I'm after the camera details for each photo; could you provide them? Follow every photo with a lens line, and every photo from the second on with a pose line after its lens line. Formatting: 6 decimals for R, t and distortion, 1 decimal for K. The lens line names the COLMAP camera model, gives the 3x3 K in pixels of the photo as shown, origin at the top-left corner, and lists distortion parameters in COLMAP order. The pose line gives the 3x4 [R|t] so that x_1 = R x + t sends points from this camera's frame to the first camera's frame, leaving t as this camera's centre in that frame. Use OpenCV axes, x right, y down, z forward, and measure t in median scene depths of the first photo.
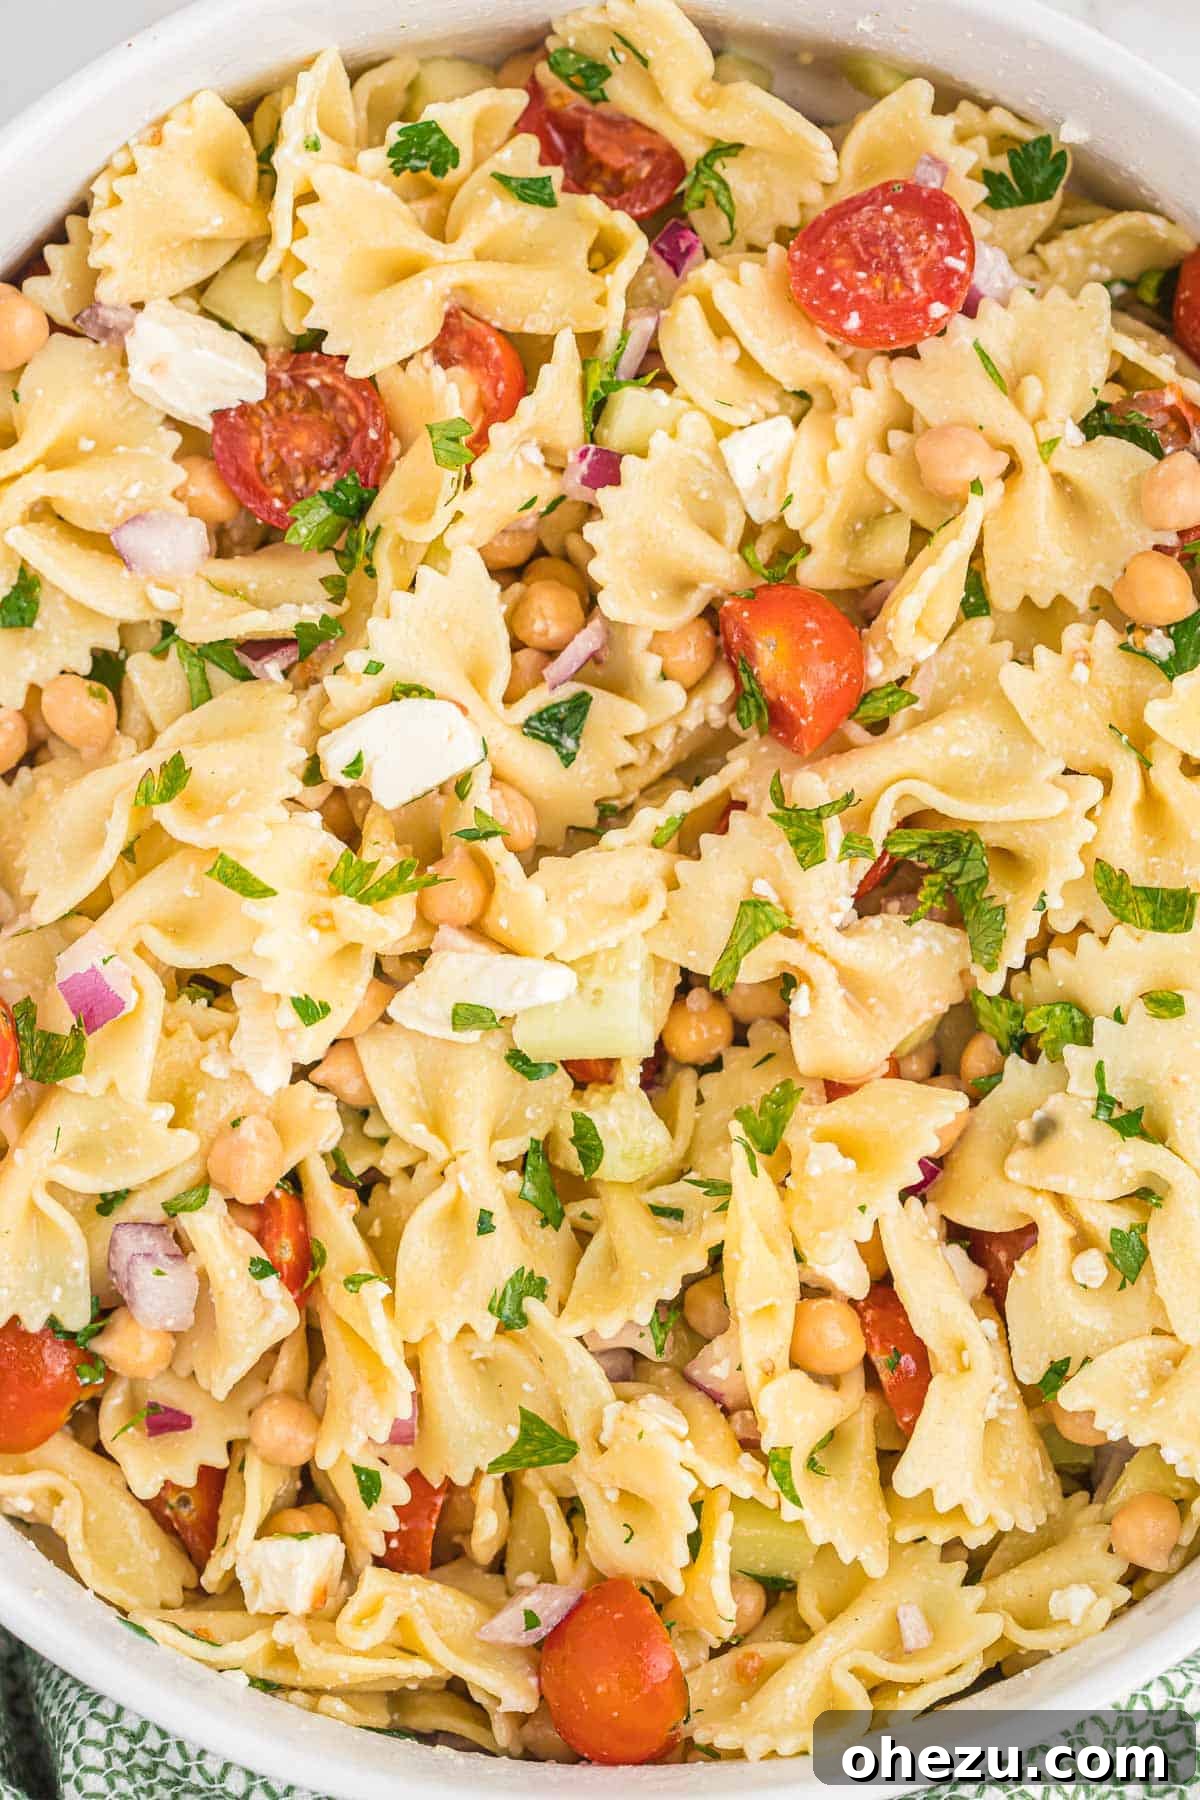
lens RADIAL K [[5829.7, 0, 591.7], [0, 5829.7, 905.6], [0, 0, 1]] dist [-0.201262, 0.000000]
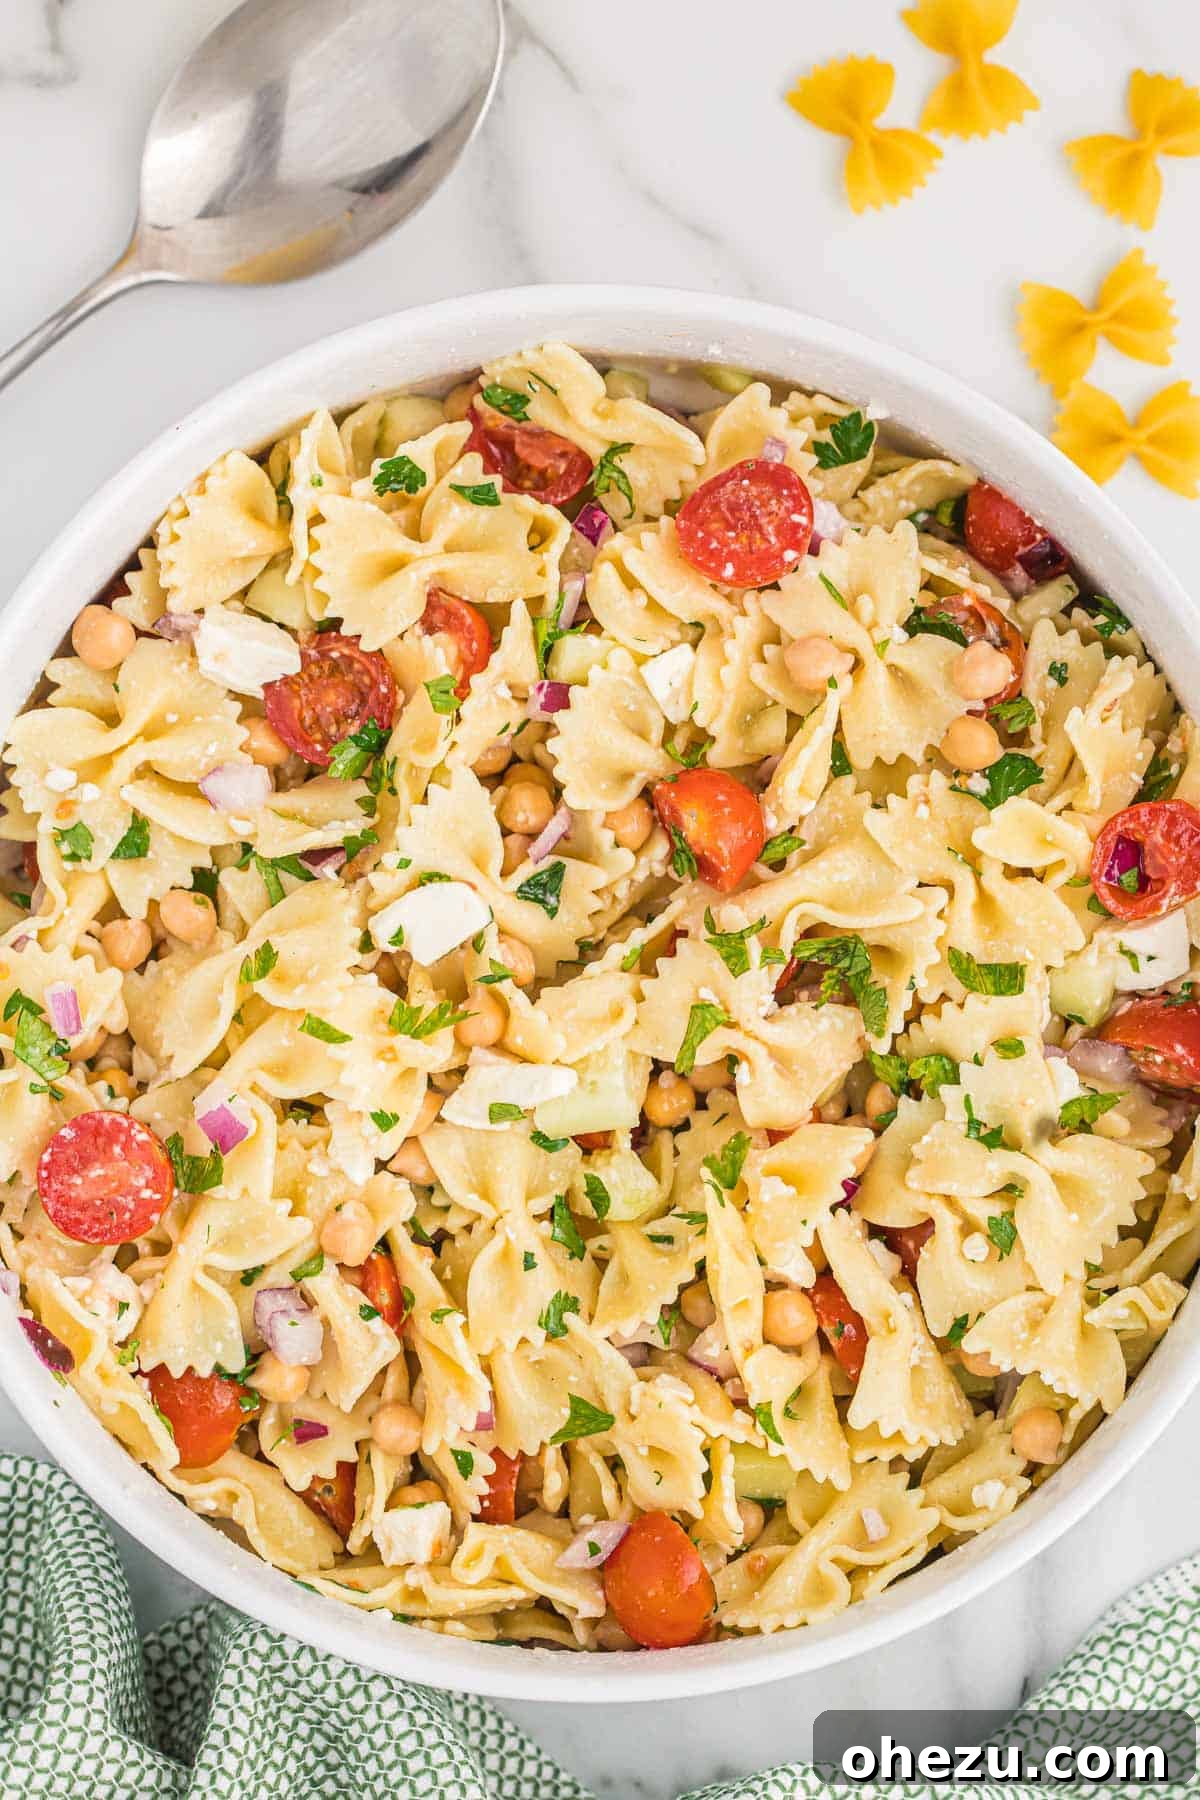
lens RADIAL K [[5829.7, 0, 605.6], [0, 5829.7, 894.8], [0, 0, 1]] dist [-0.201262, 0.000000]
pose [[0.994235, -0.105924, 0.016613, -0.013942], [0.105730, 0.994320, 0.012168, -0.044759], [-0.017808, -0.010341, 0.999788, -0.352775]]
